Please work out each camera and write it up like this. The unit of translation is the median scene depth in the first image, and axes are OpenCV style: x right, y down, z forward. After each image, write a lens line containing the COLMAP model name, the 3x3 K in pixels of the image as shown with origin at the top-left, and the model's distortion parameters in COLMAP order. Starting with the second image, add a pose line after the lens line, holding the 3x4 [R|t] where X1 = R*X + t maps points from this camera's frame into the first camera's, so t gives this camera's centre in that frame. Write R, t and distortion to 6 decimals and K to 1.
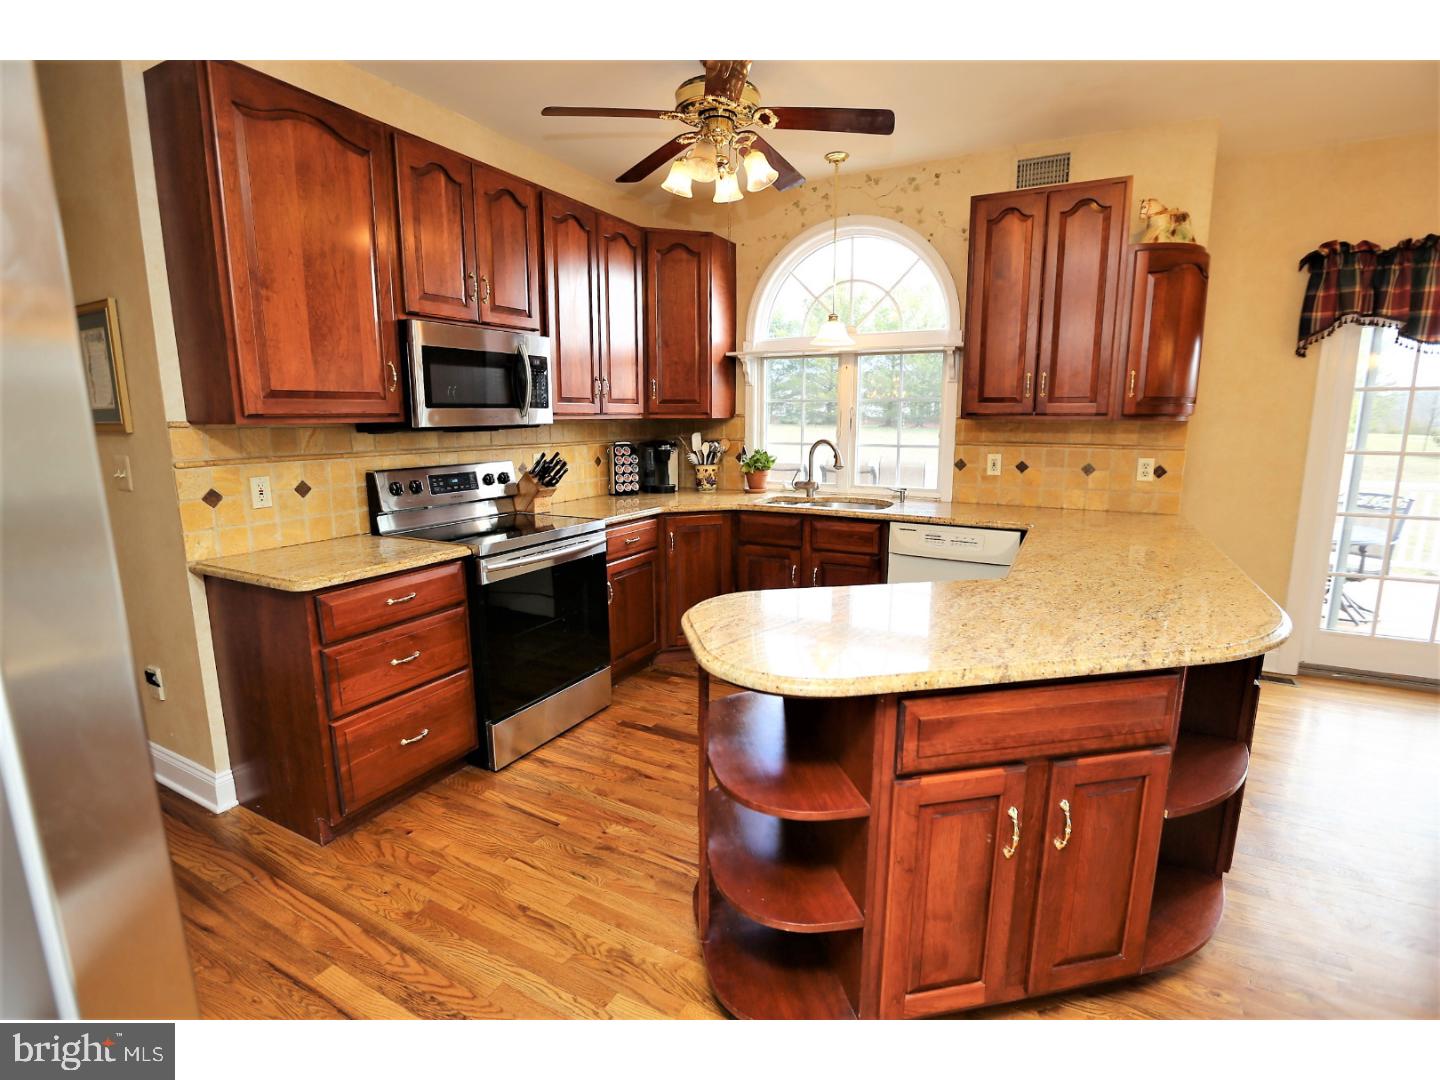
lens RADIAL K [[691.6, 0, 716.3], [0, 691.6, 535.8], [0, 0, 1]] dist [-0.058930, 0.025365]
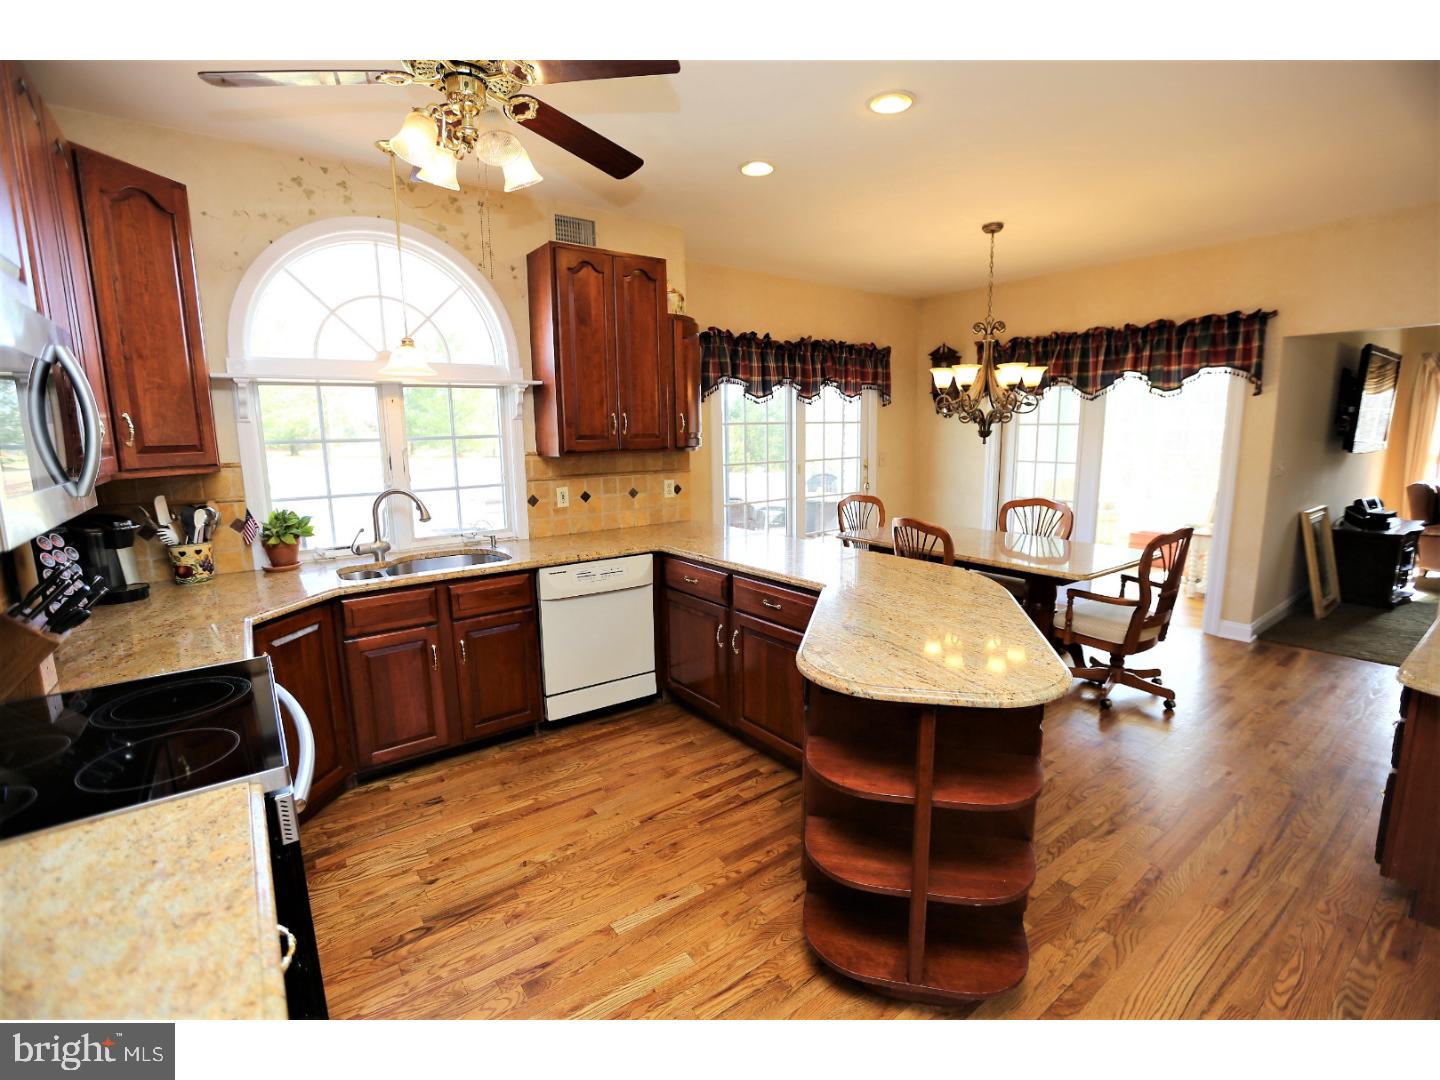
lens RADIAL K [[664.4, 0, 724.1], [0, 664.4, 535.4], [0, 0, 1]] dist [-0.052340, 0.025403]
pose [[0.415648, -0.150973, 0.896908, -0.441094], [0.168627, 0.981822, 0.087120, -0.098972], [-0.893757, 0.115032, 0.433551, 0.362836]]
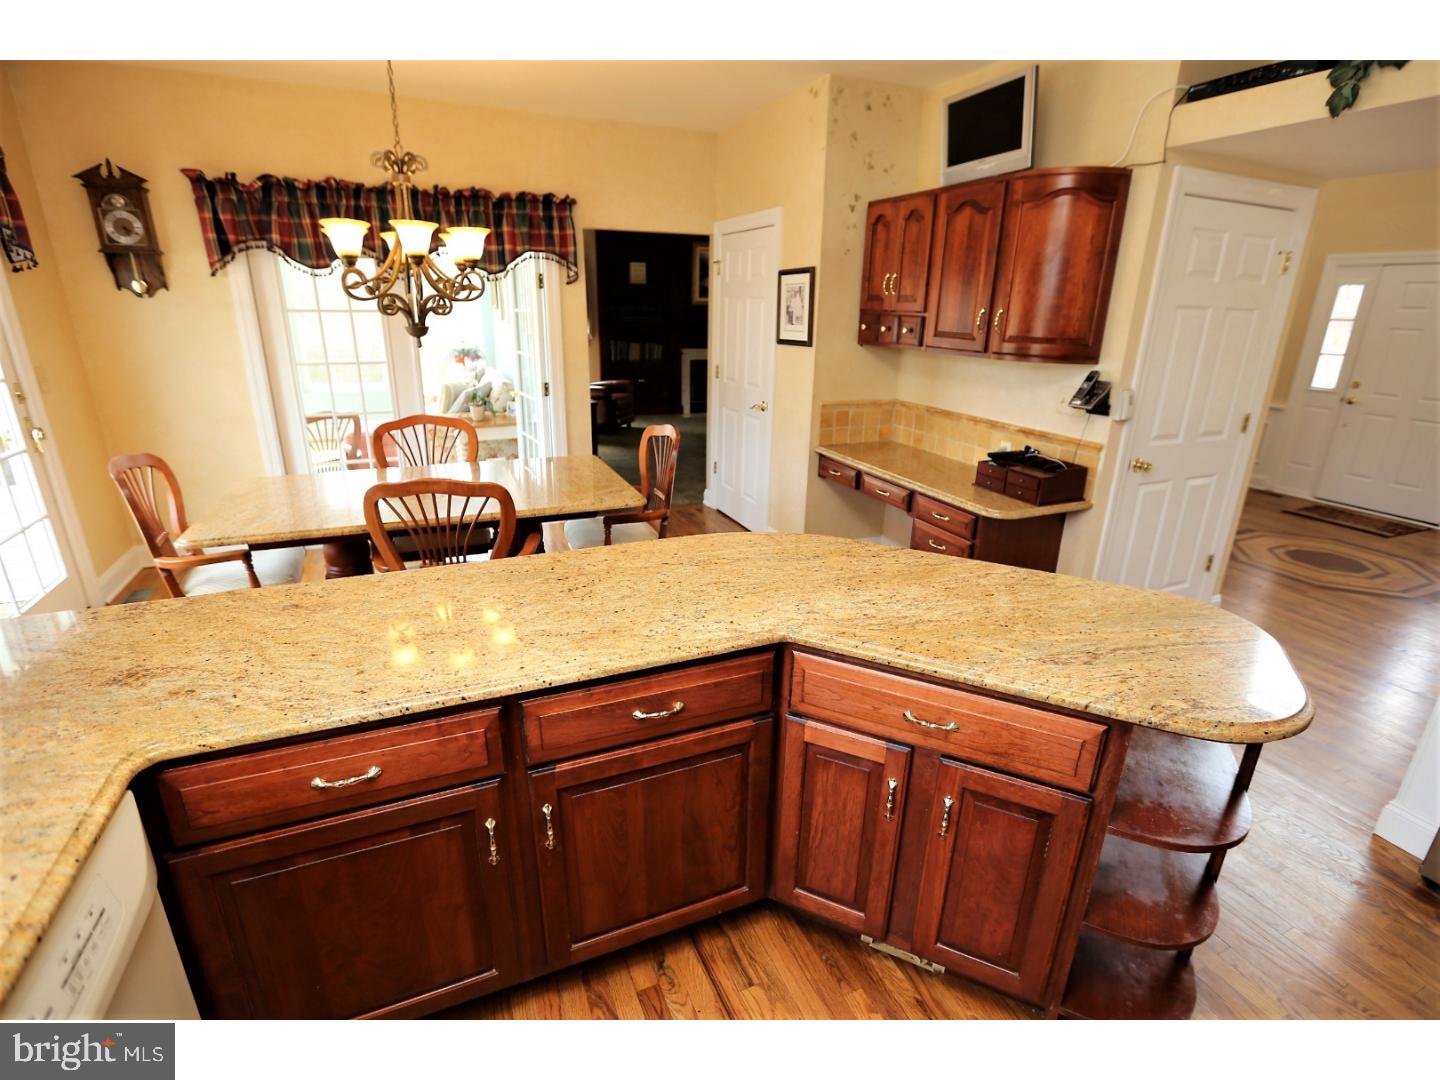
lens RADIAL K [[691.6, 0, 716.3], [0, 691.6, 535.8], [0, 0, 1]] dist [-0.058930, 0.025365]
pose [[-0.785505, -0.212707, 0.581152, 0.042248], [0.086094, 0.892384, 0.442989, -0.211653], [-0.612838, 0.398004, -0.682659, 0.886155]]
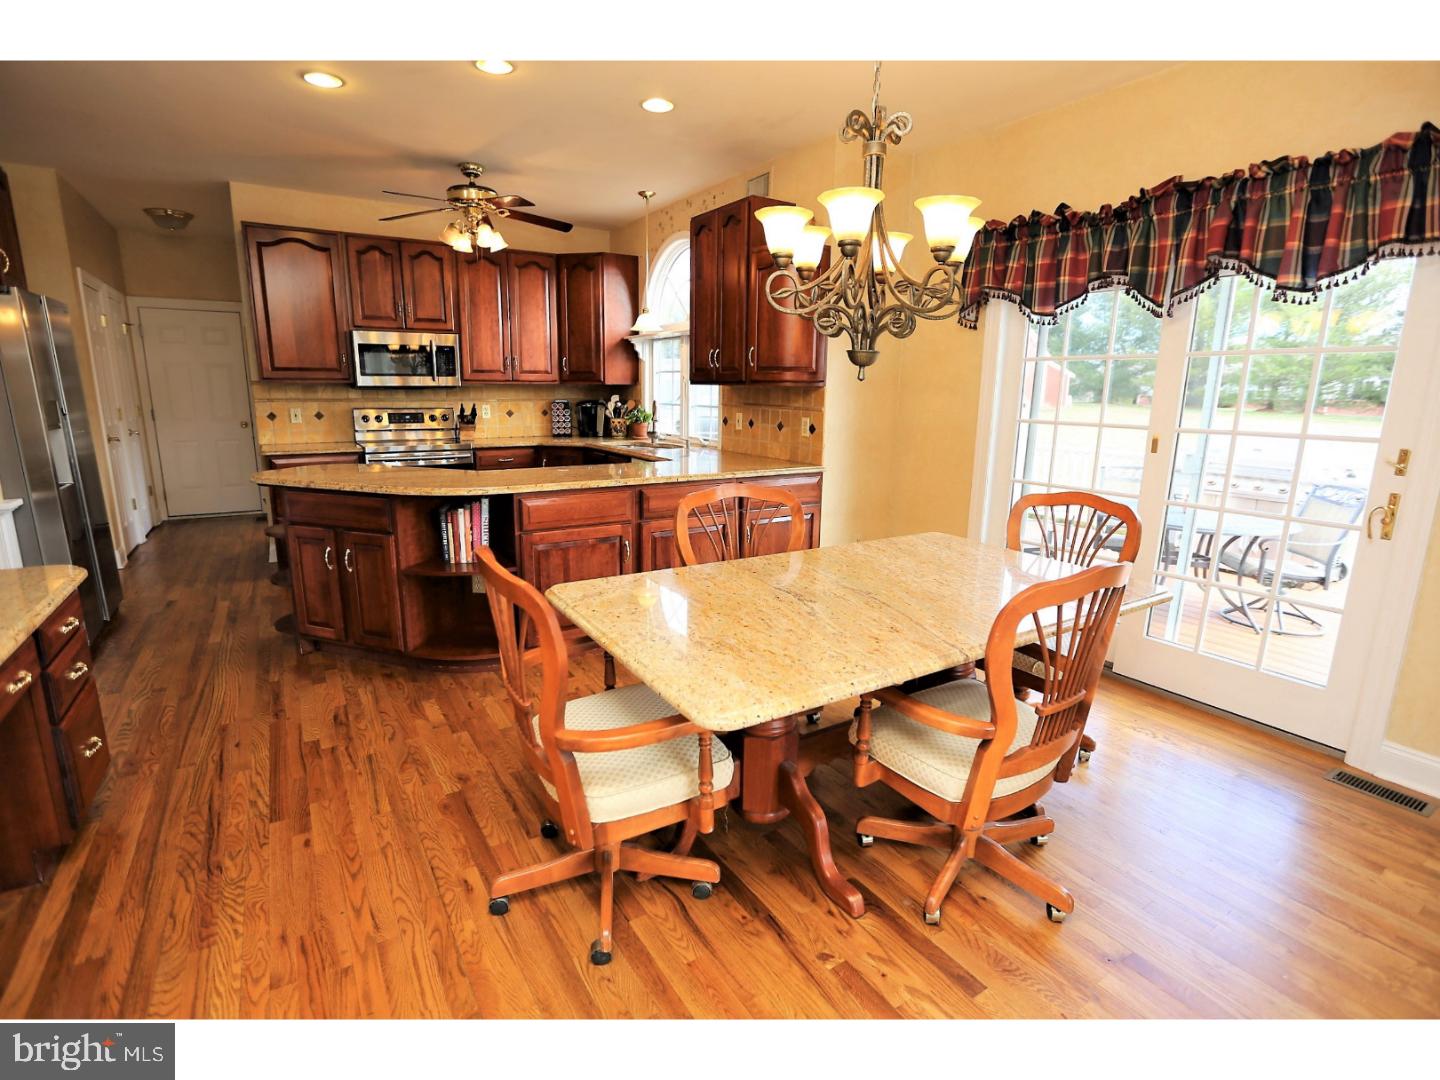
lens RADIAL K [[691.6, 0, 716.3], [0, 691.6, 535.8], [0, 0, 1]] dist [-0.058930, 0.025365]
pose [[0.869808, 0.116062, -0.479546, 1.069784], [-0.097783, 0.993210, 0.063021, 0.032367], [0.483604, -0.007925, 0.875251, -0.153716]]
